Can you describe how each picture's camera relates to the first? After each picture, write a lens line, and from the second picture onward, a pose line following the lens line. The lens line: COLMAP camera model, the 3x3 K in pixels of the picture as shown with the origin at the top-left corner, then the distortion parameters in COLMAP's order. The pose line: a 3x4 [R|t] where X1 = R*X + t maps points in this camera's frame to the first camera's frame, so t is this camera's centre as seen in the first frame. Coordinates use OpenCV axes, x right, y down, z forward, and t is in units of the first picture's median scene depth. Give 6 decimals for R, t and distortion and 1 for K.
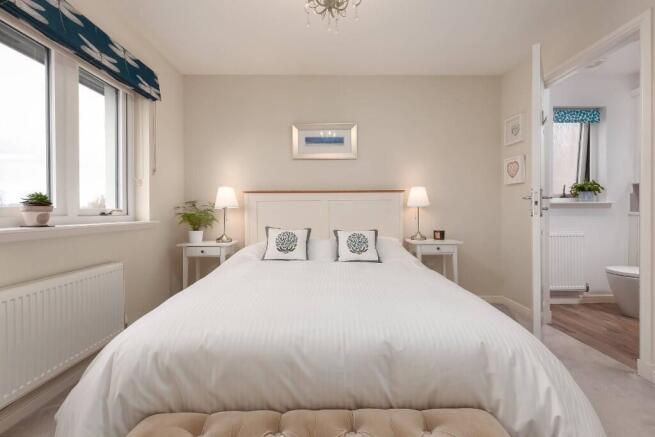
lens RADIAL K [[302.9, 0, 329.1], [0, 302.9, 214.3], [0, 0, 1]] dist [0.013578, -0.000672]
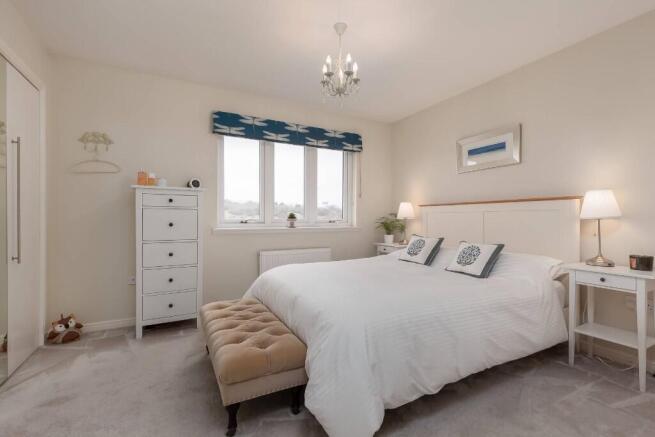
lens RADIAL K [[302.9, 0, 330.3], [0, 302.9, 217.9], [0, 0, 1]] dist [0.013578, -0.000672]
pose [[0.446558, 0.004471, -0.894743, 0.705638], [-0.014689, 0.999889, -0.002335, -0.016535], [0.894634, 0.014185, 0.446574, 0.135786]]
